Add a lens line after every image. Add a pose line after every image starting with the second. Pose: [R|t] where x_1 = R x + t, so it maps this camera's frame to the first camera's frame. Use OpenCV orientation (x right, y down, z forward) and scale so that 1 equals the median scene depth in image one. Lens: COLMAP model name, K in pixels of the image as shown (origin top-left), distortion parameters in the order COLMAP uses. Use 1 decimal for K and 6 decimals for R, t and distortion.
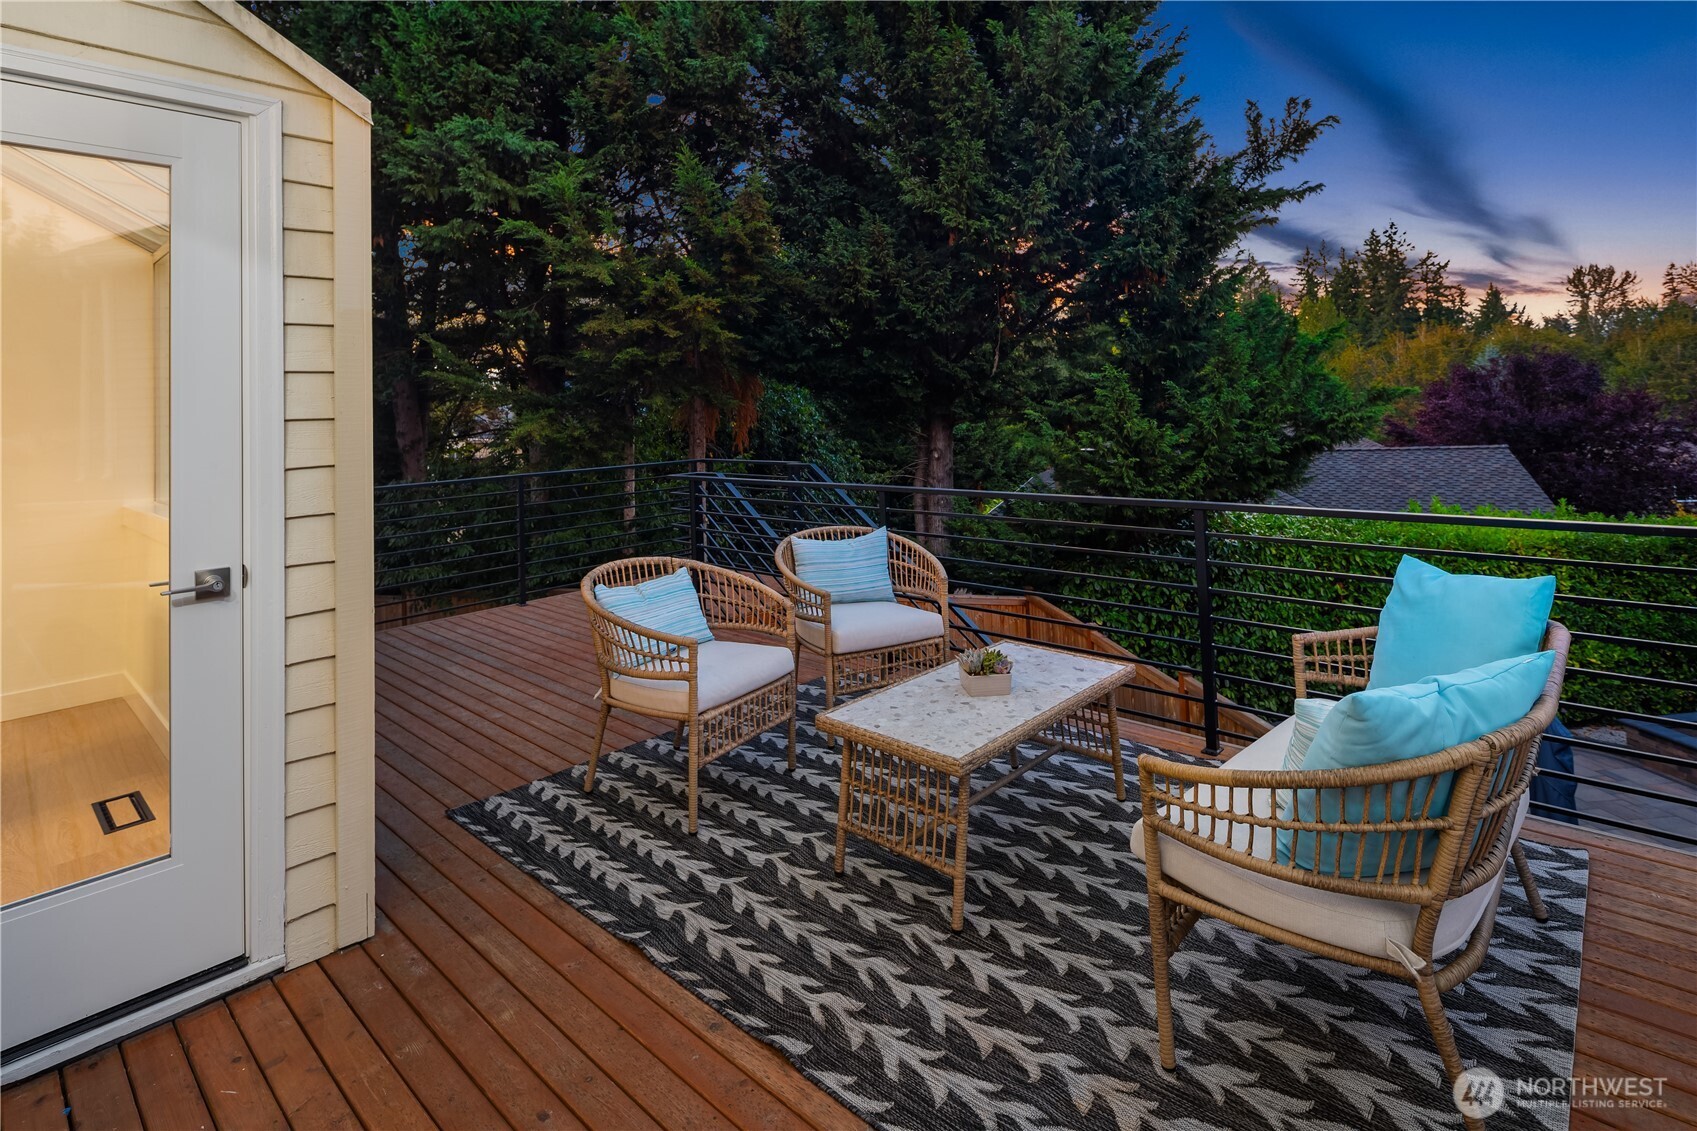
lens RADIAL K [[832.2, 0, 848.5], [0, 832.2, 565.5], [0, 0, 1]] dist [0.000691, 0.000126]
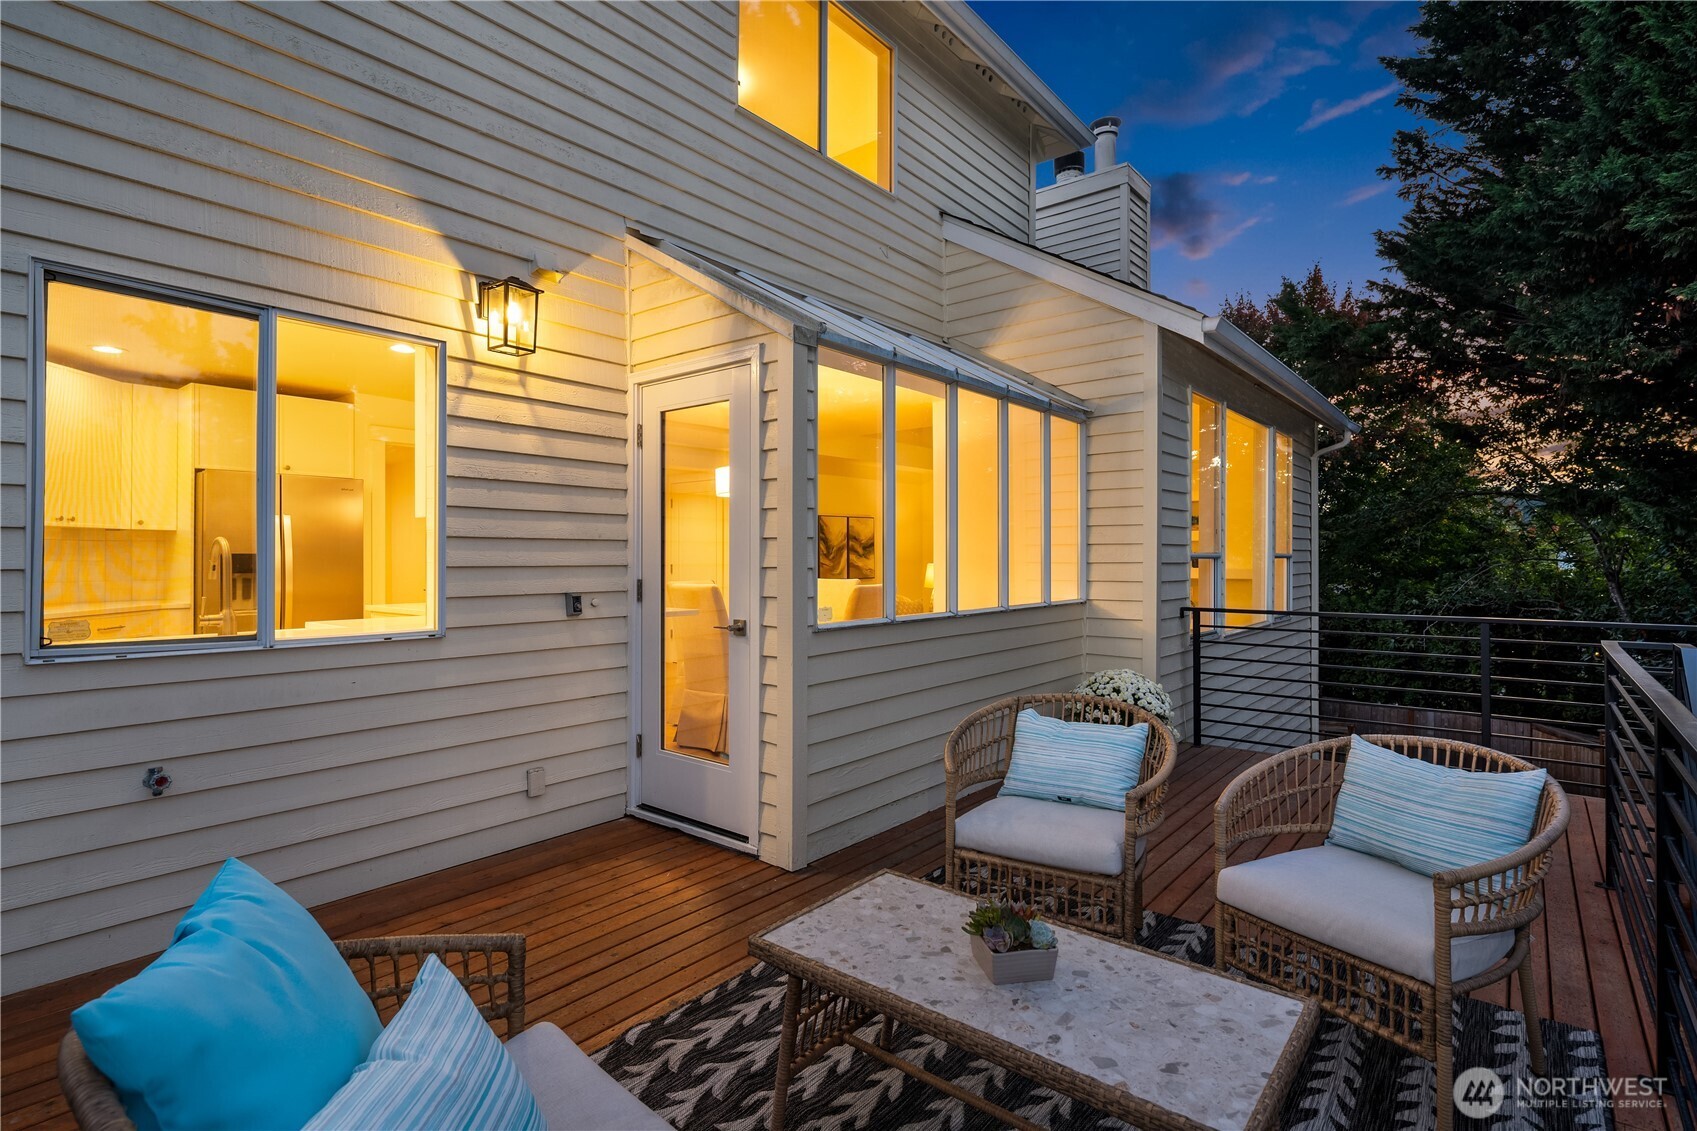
lens RADIAL K [[832.2, 0, 848.5], [0, 832.2, 565.5], [0, 0, 1]] dist [0.000691, 0.000126]
pose [[0.063575, 0.040909, -0.997138, 1.042158], [-0.197207, 0.979972, 0.027632, -0.197157], [0.978298, 0.194886, 0.070369, 0.949380]]
